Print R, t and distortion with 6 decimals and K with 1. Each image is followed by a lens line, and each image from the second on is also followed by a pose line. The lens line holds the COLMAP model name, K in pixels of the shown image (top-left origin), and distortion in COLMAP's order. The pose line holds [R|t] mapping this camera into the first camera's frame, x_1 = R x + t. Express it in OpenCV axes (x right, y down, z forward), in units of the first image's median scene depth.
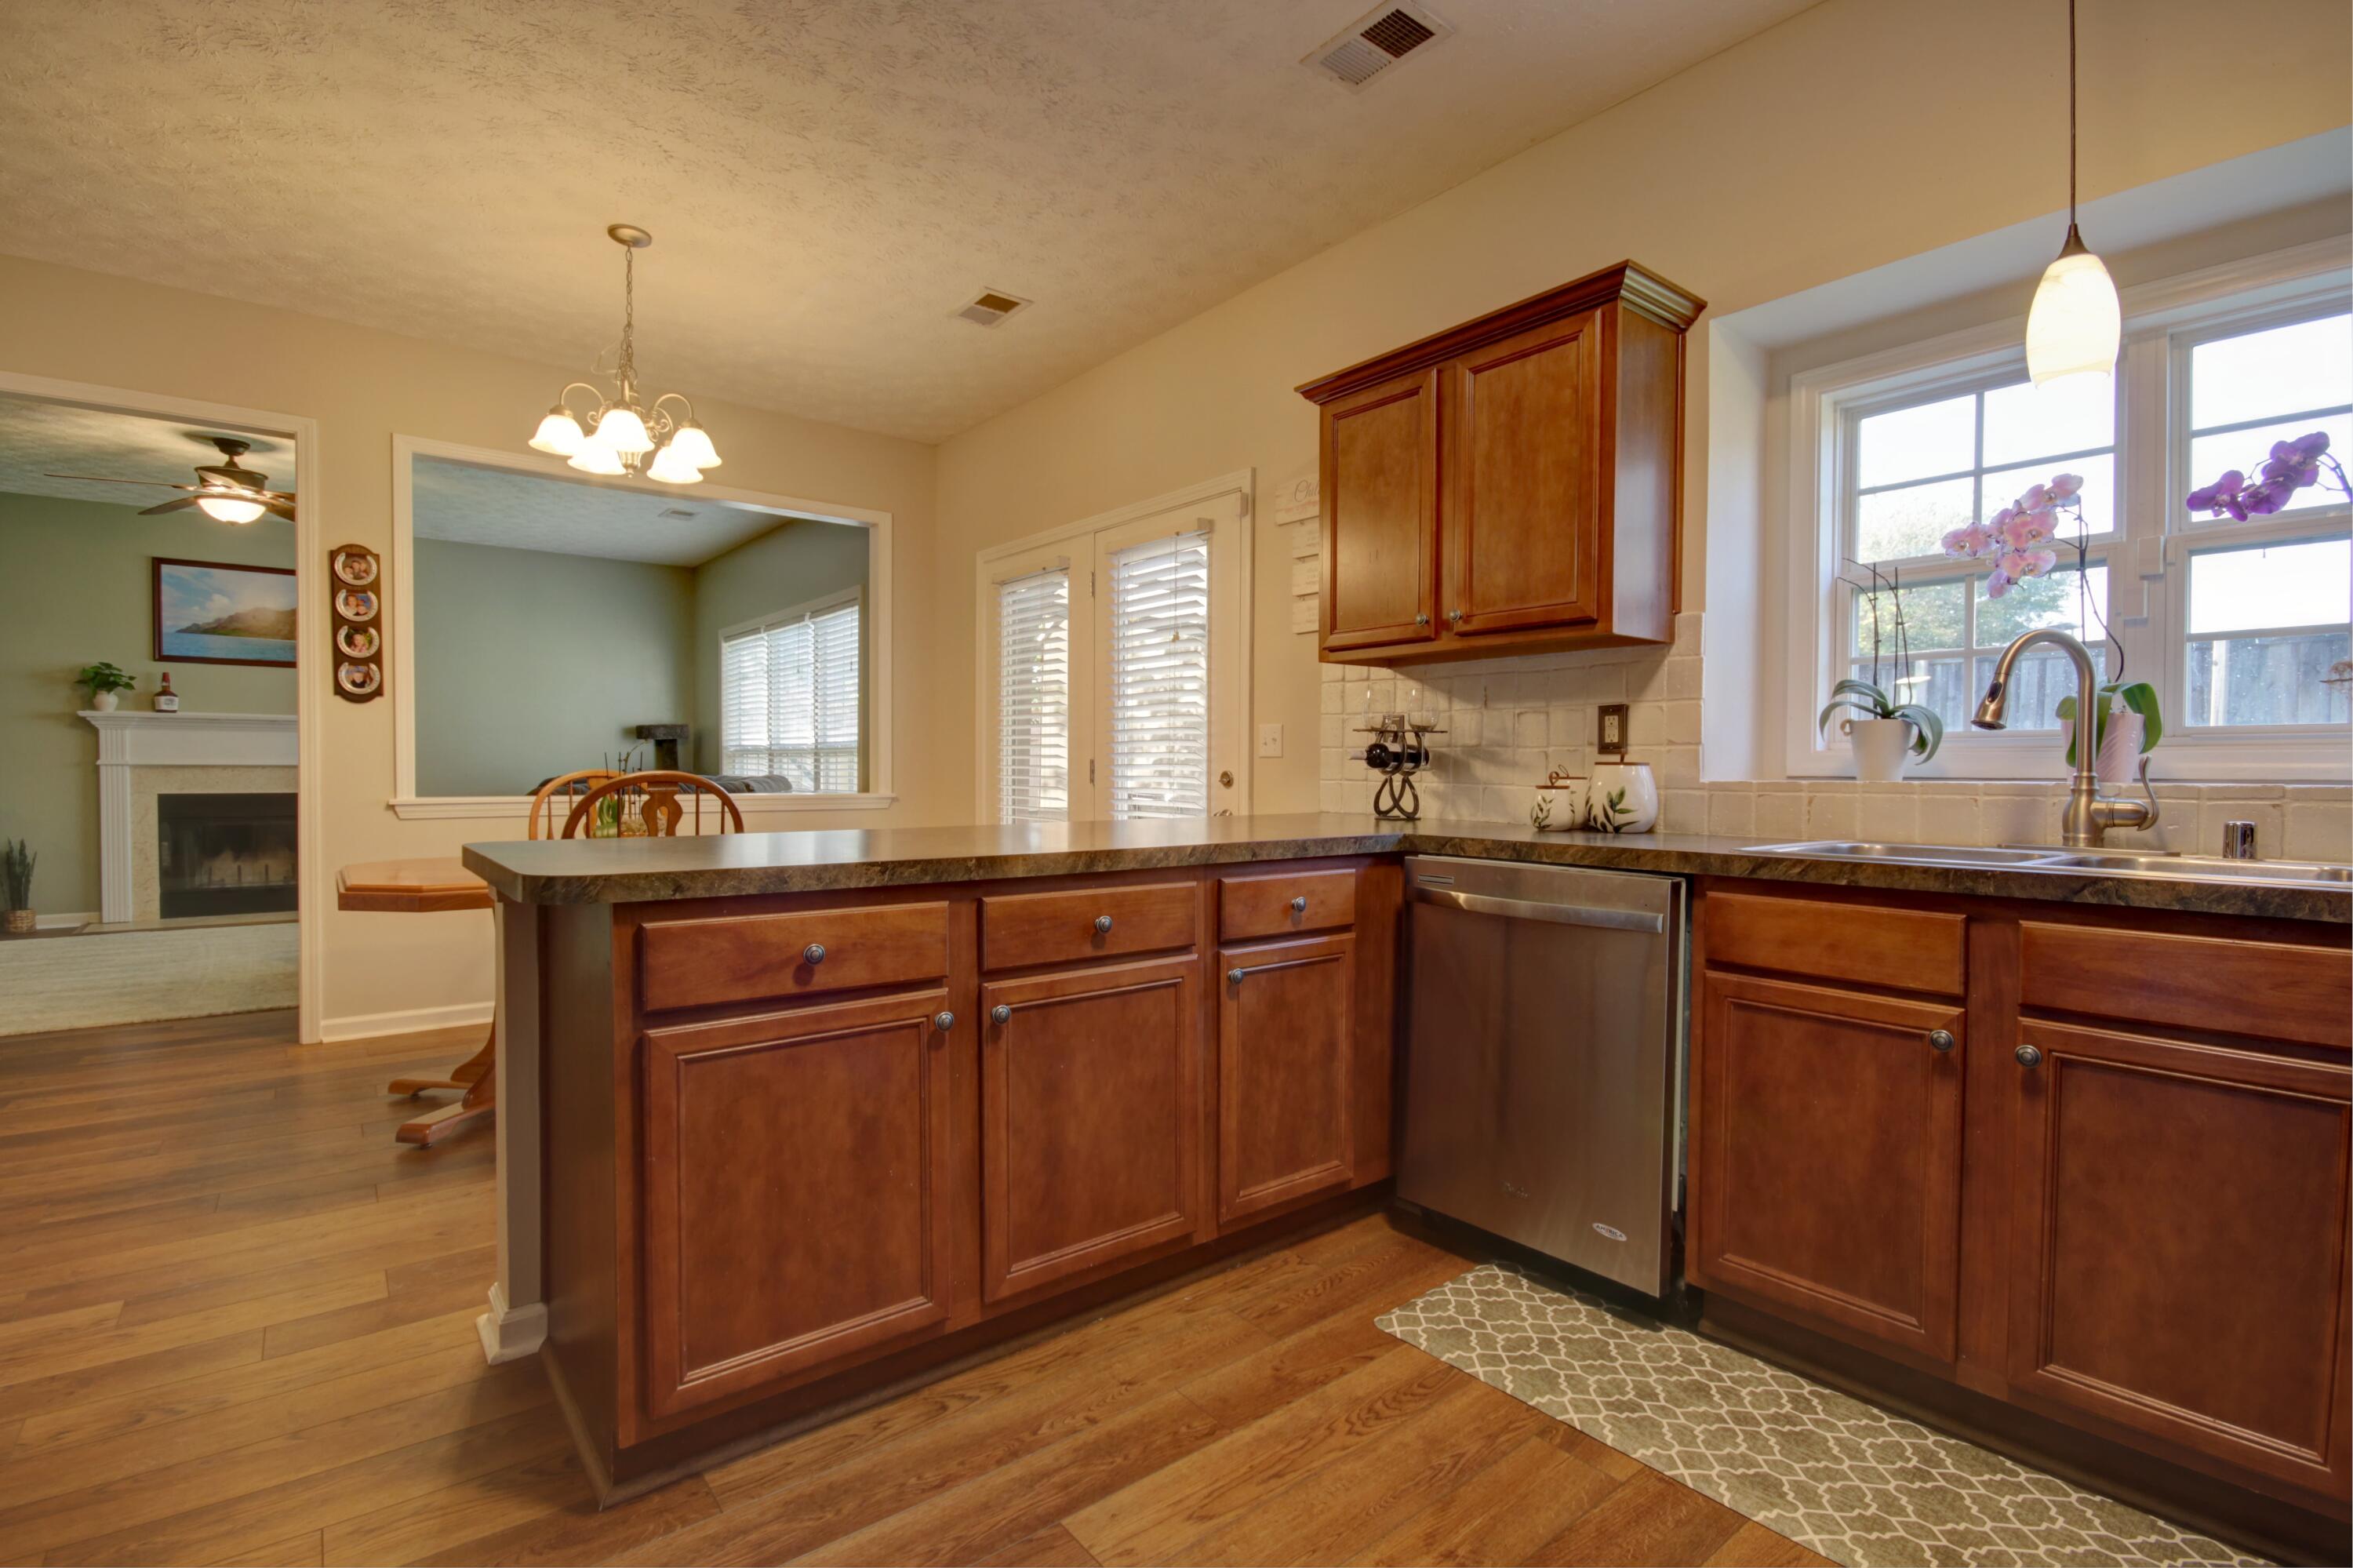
lens RADIAL K [[1086.4, 0, 1171.5], [0, 1086.4, 787.7], [0, 0, 1]] dist [0.000779, -0.000286]
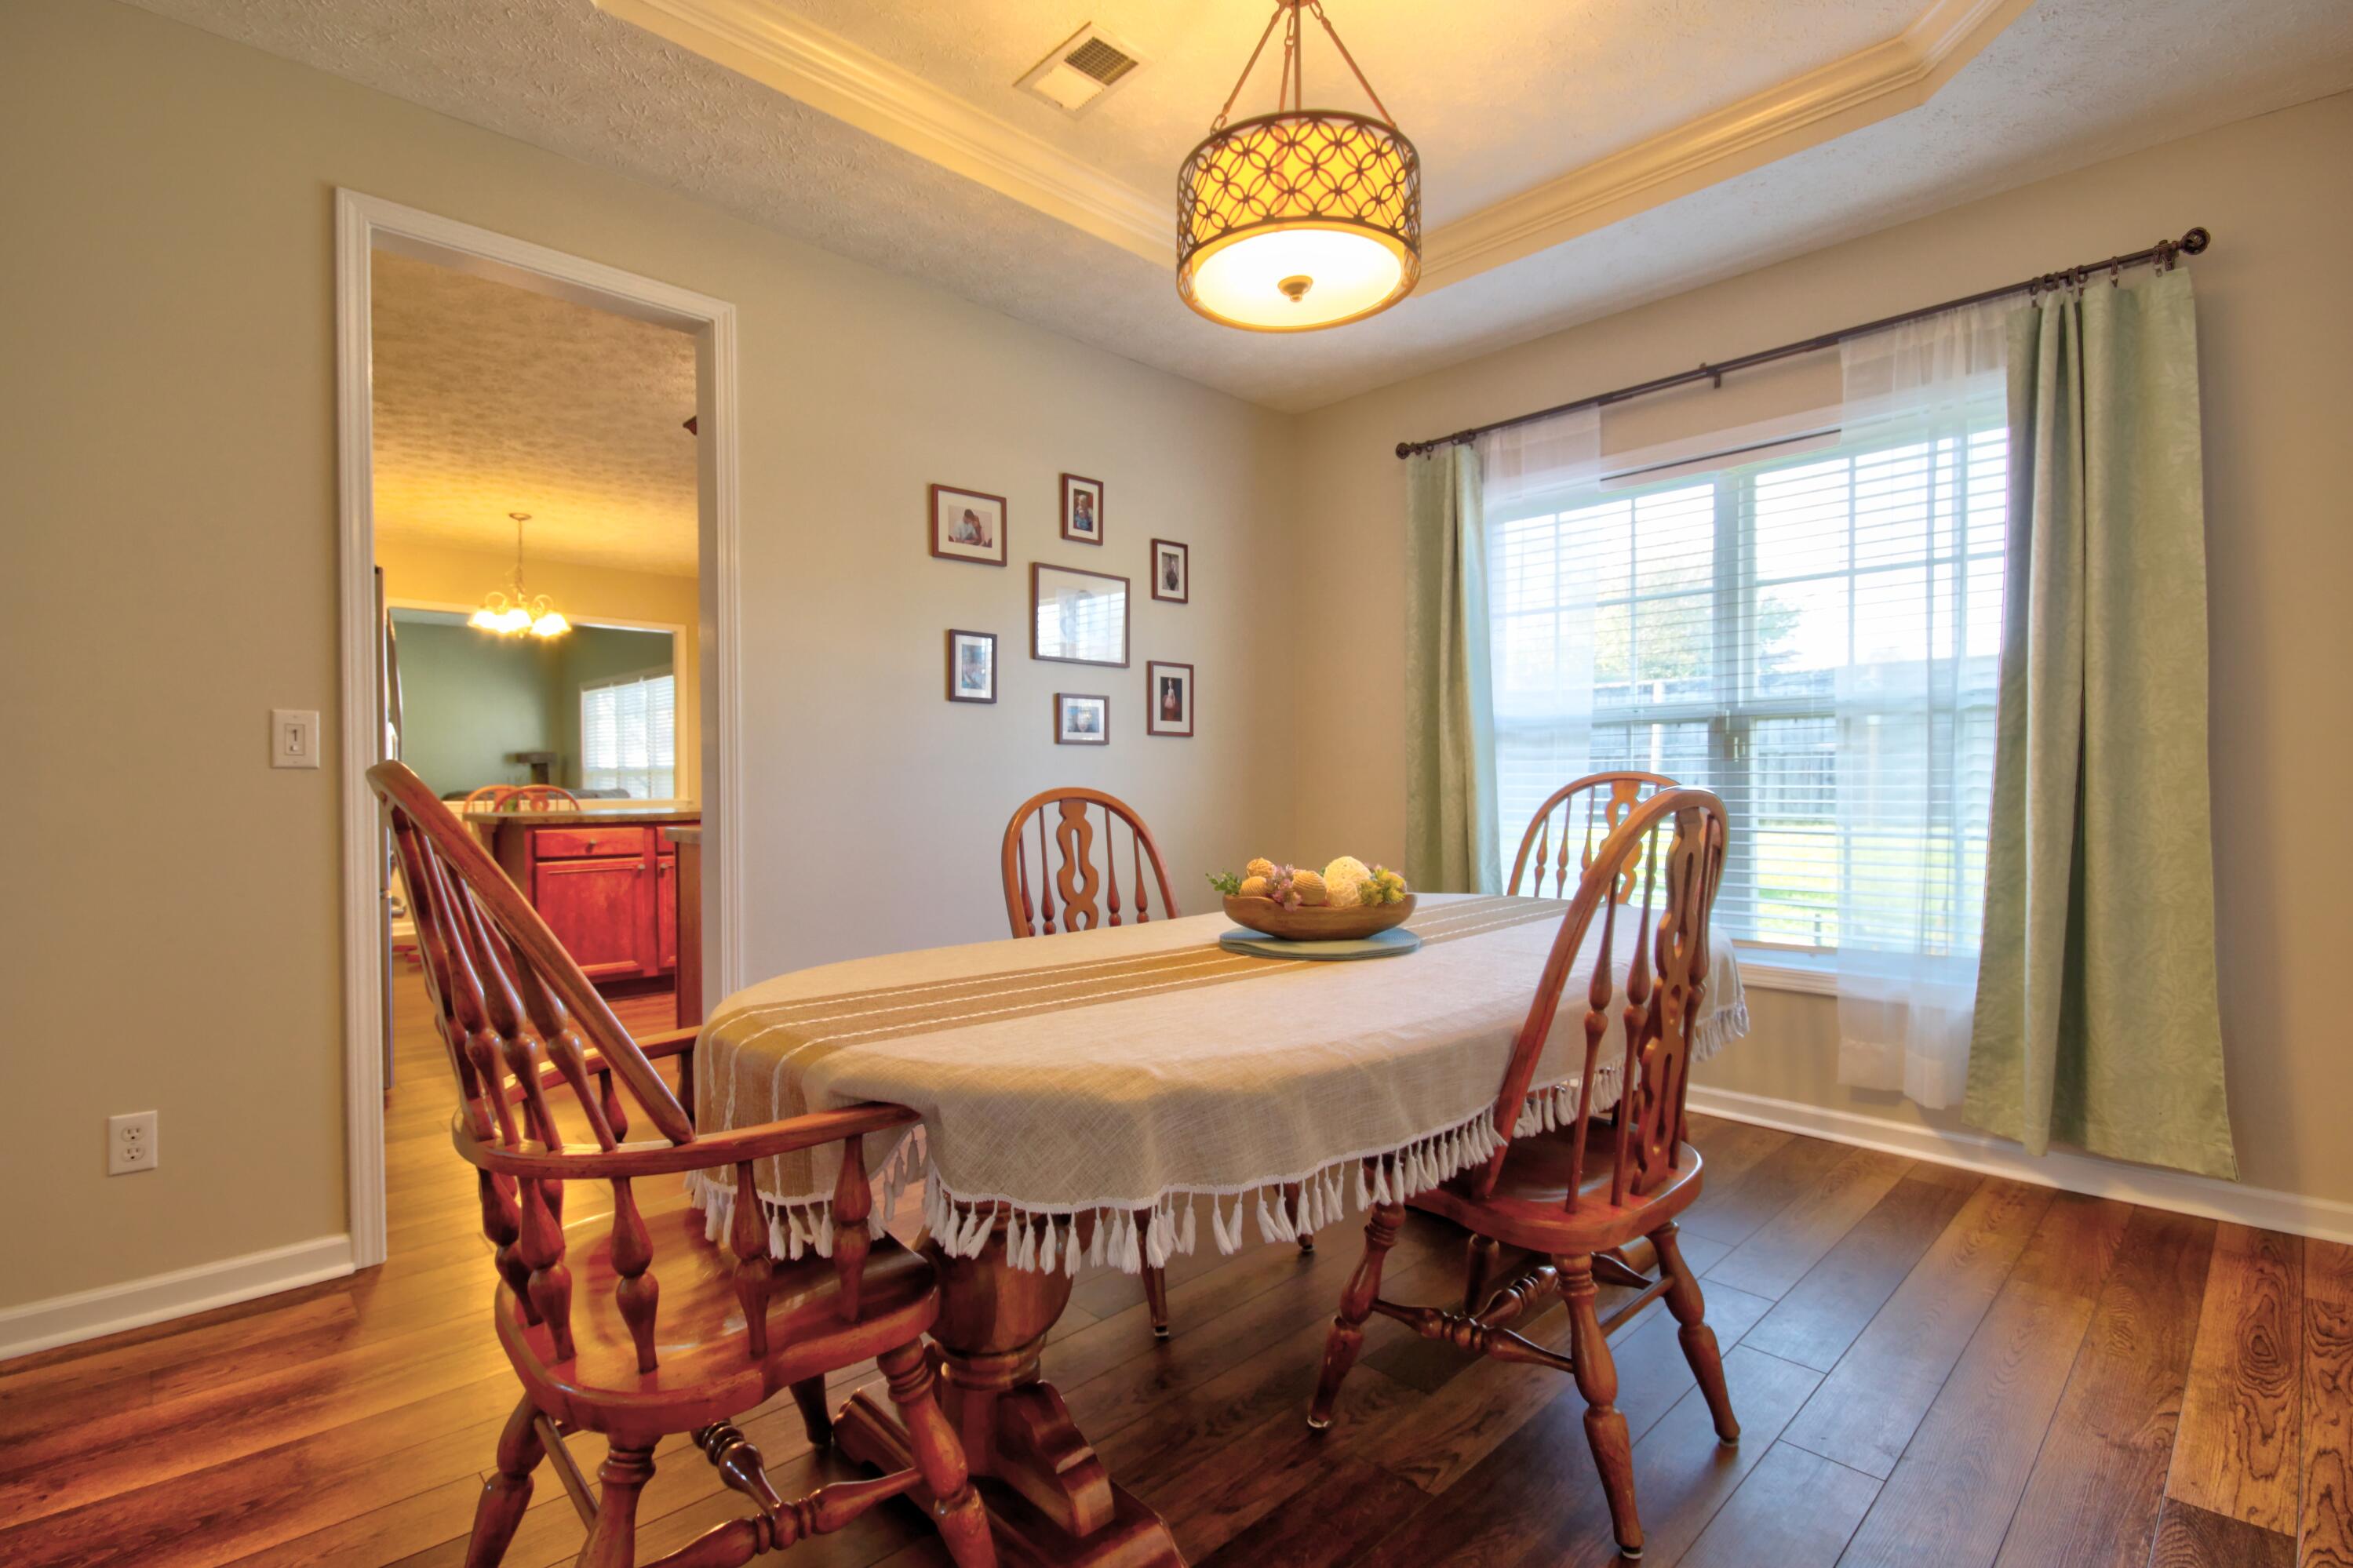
lens RADIAL K [[1096.0, 0, 1171.9], [0, 1096.0, 793.9], [0, 0, 1]] dist [-0.001297, -0.000285]
pose [[0.995931, -0.008564, 0.089707, 0.826075], [0.009161, 0.999939, -0.006238, 0.037004], [-0.089648, 0.007035, 0.995949, -1.801778]]
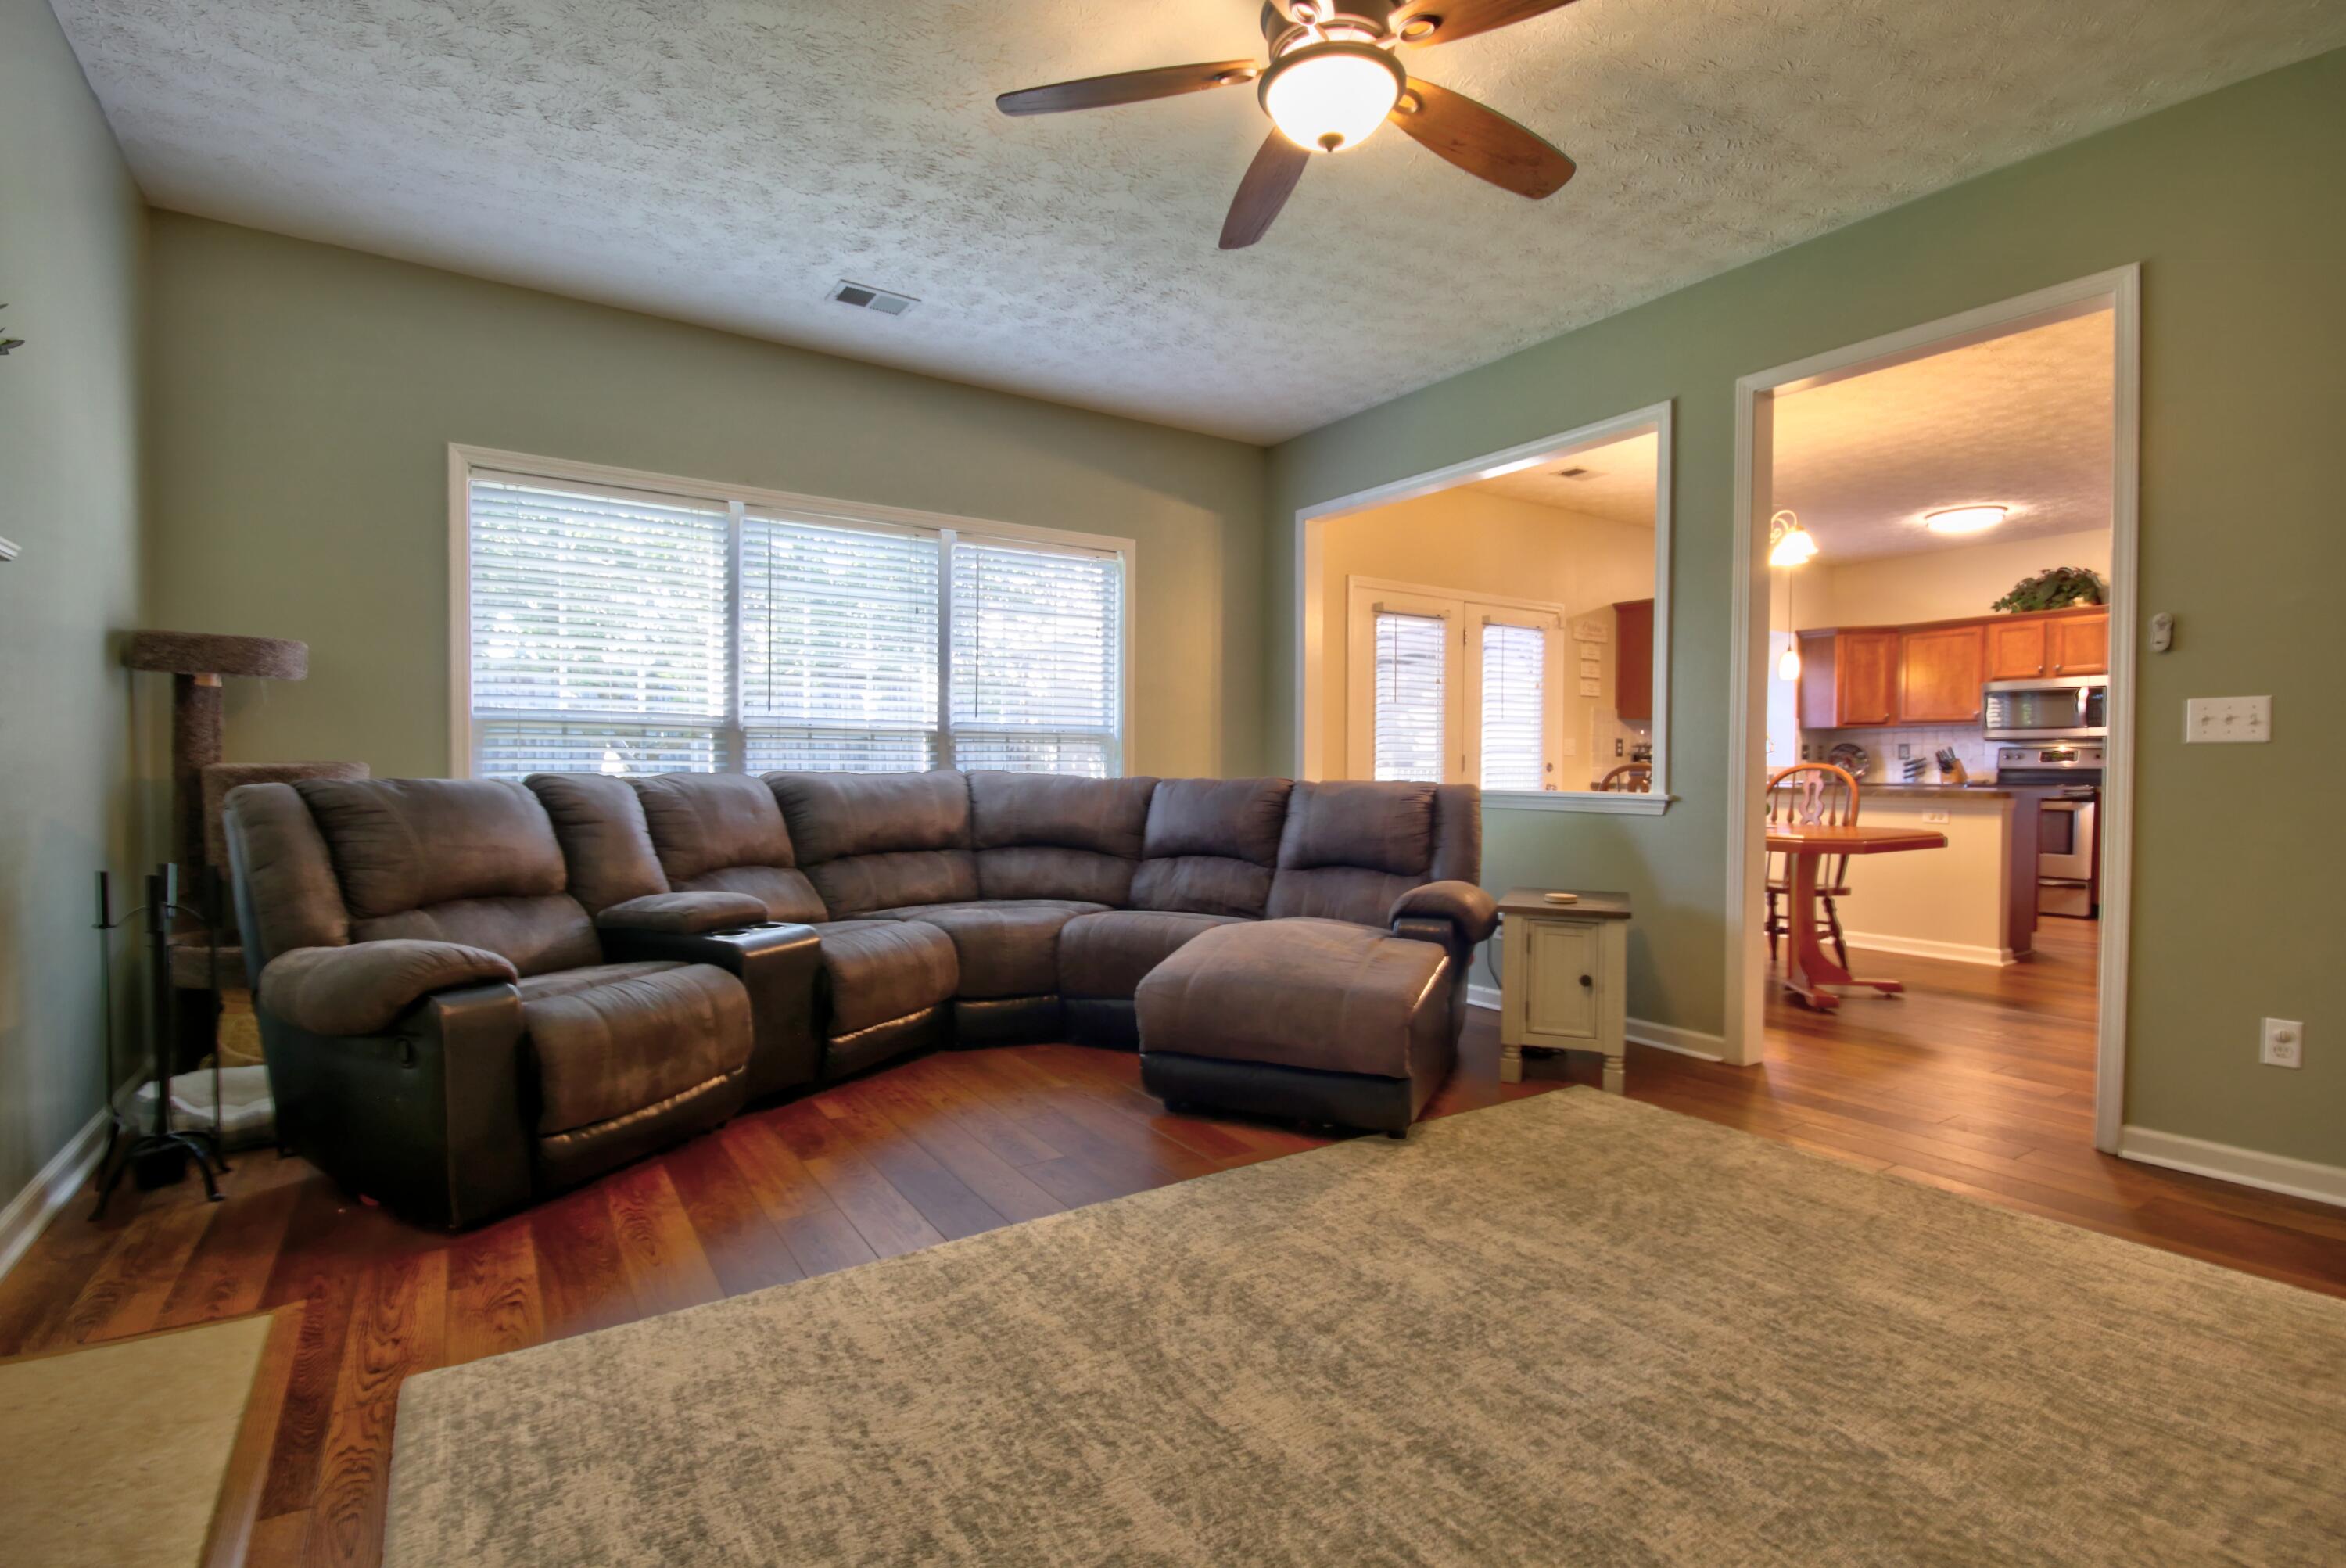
lens RADIAL K [[1083.2, 0, 1168.0], [0, 1083.2, 787.7], [0, 0, 1]] dist [0.000779, -0.000286]
pose [[0.086670, -0.024548, 0.995935, -3.478599], [0.014691, 0.999619, 0.023360, -0.049361], [-0.996129, 0.012607, 0.086998, 2.817693]]
